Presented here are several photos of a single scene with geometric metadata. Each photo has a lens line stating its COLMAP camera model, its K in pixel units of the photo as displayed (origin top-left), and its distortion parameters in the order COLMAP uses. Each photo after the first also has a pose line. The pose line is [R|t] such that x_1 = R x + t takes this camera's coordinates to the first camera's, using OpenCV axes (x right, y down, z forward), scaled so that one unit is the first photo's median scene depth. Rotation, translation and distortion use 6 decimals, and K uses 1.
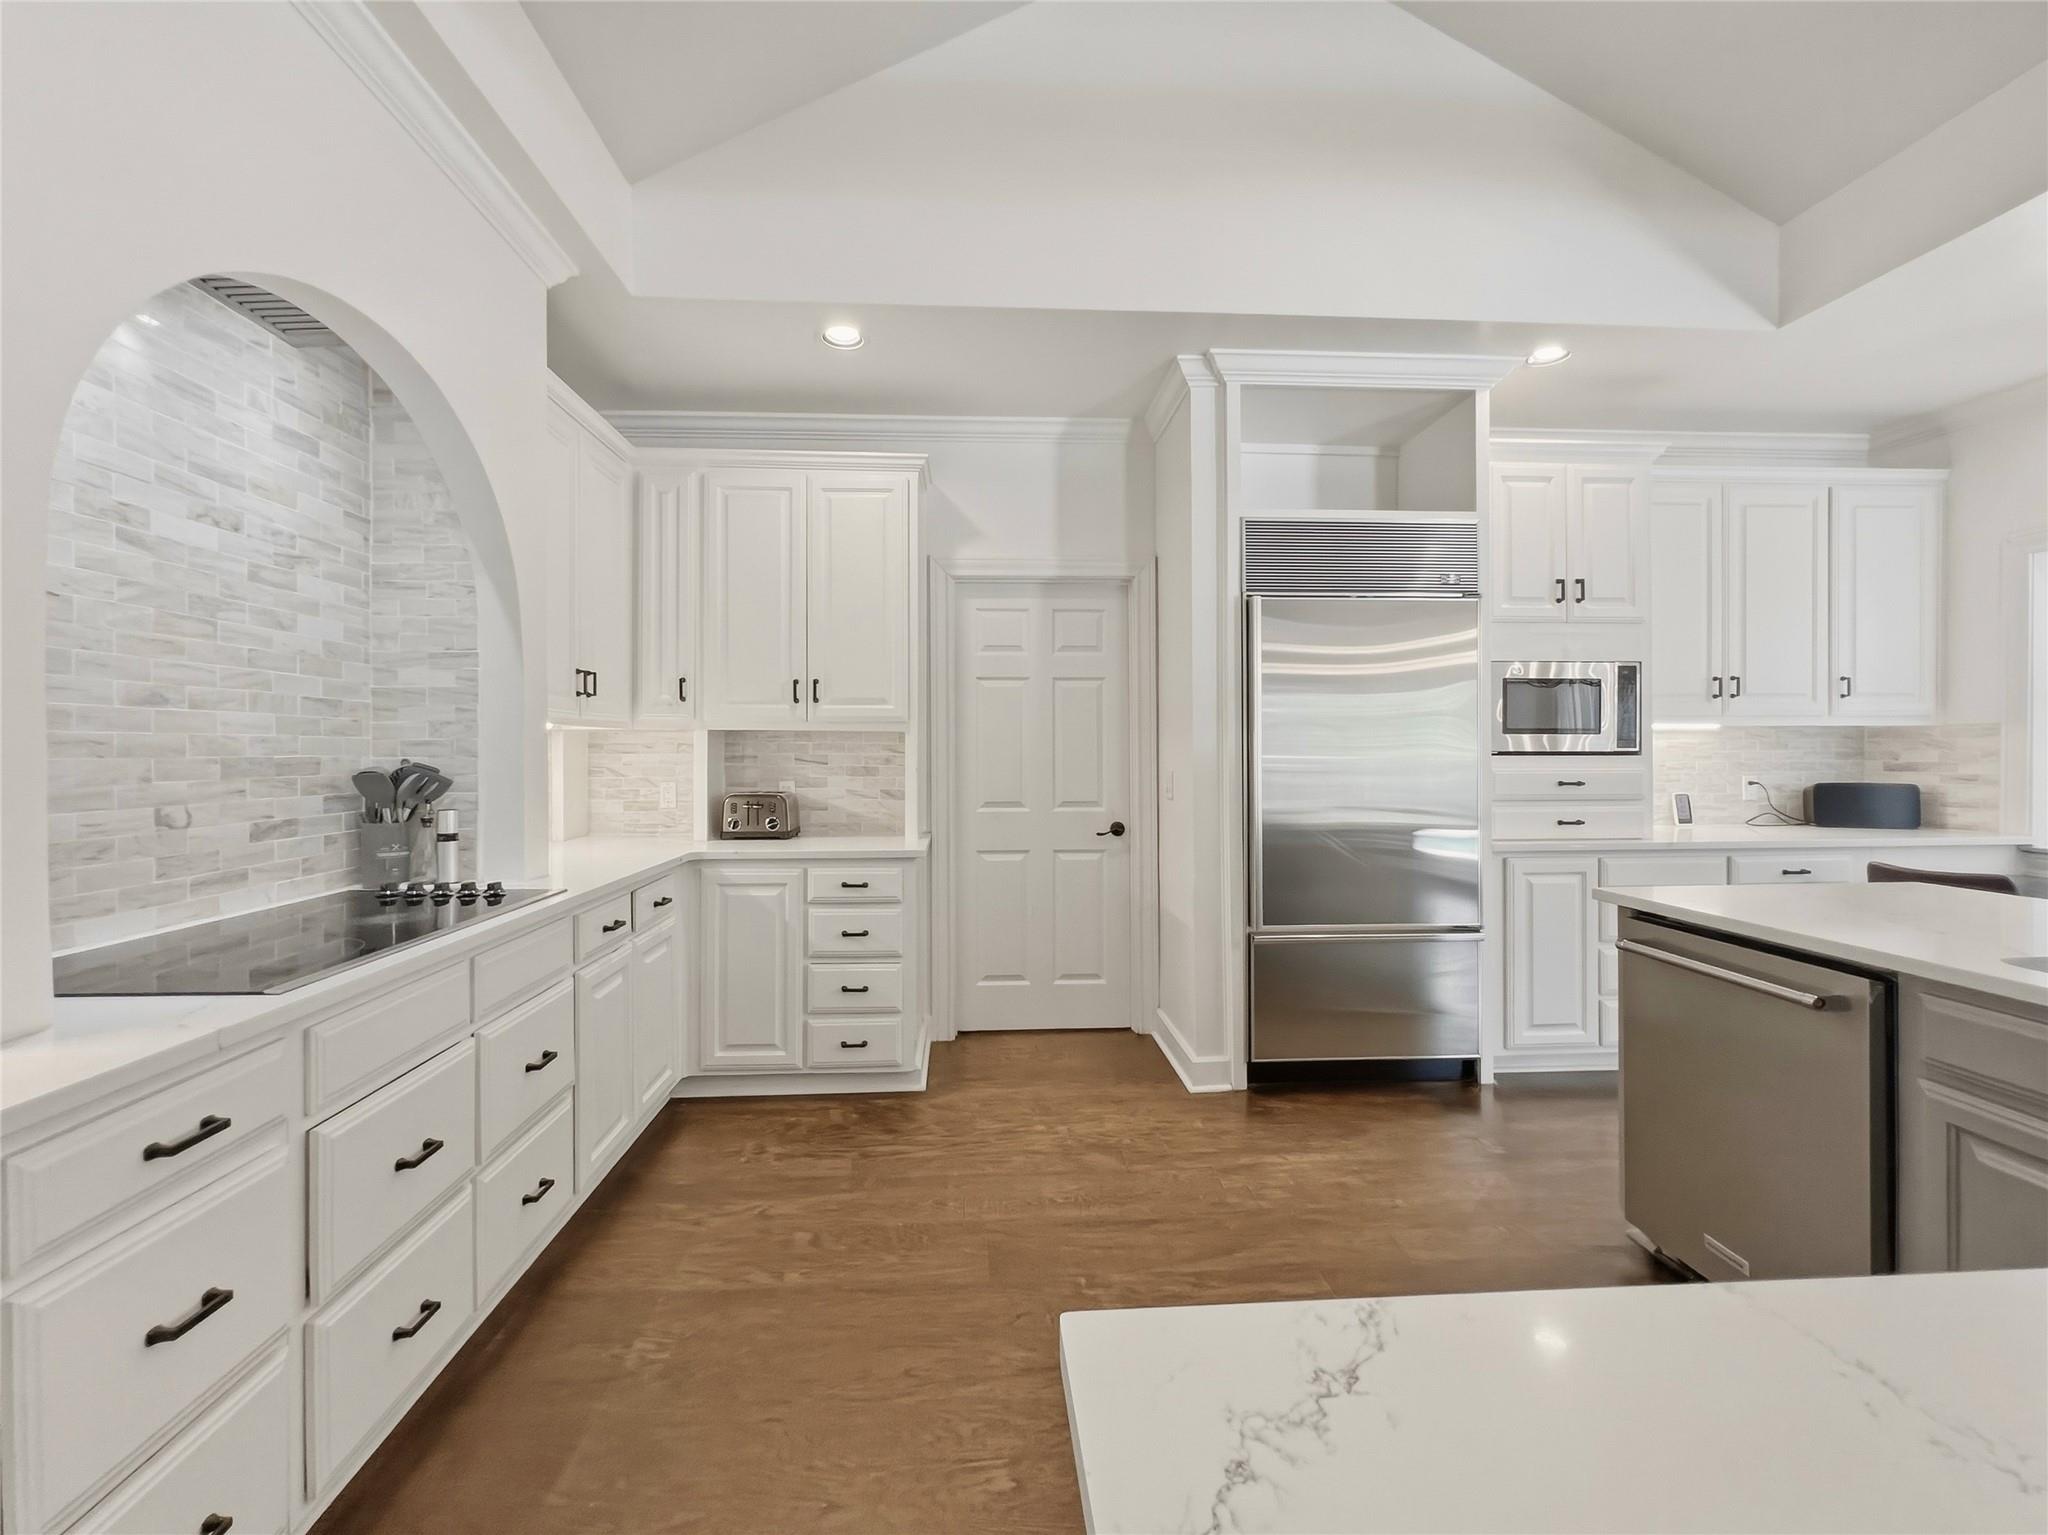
lens RADIAL K [[833.6, 0, 1021.6], [0, 833.6, 755.7], [0, 0, 1]] dist [-0.000419, -0.000050]
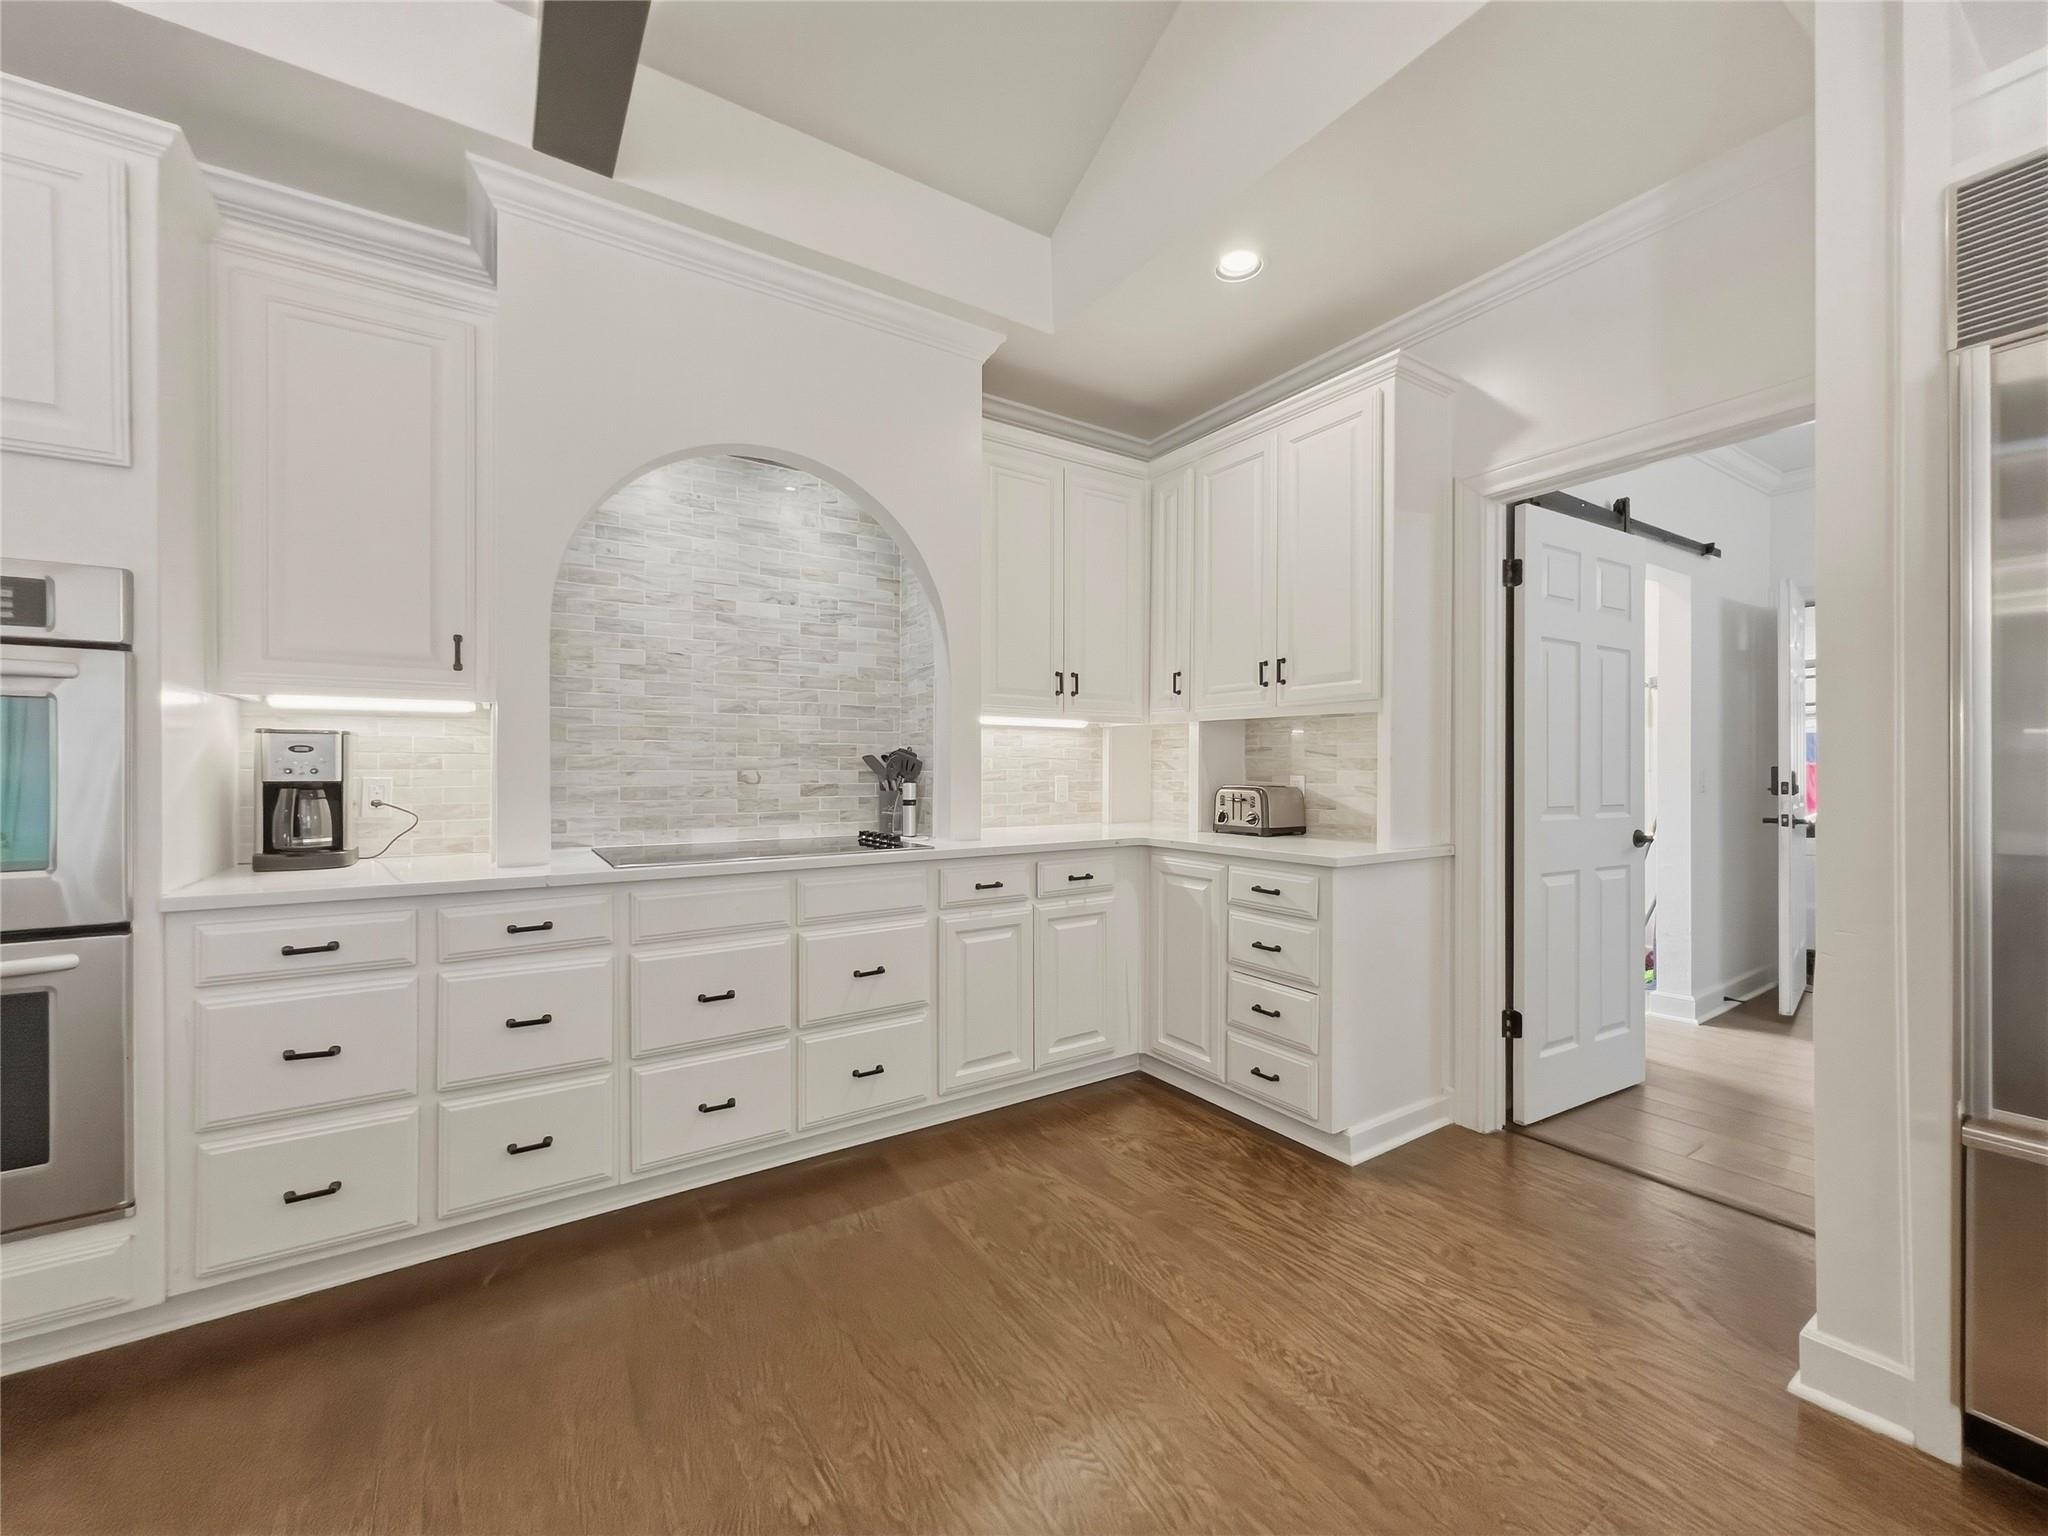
lens RADIAL K [[820.0, 0, 1024.0], [0, 820.0, 768.0], [0, 0, 1]] dist [0.002005, 0.000360]
pose [[0.504916, 0.001138, -0.863168, 0.406048], [-0.004413, 0.999989, -0.001263, 0.030380], [0.863157, 0.004447, 0.504915, 0.352007]]
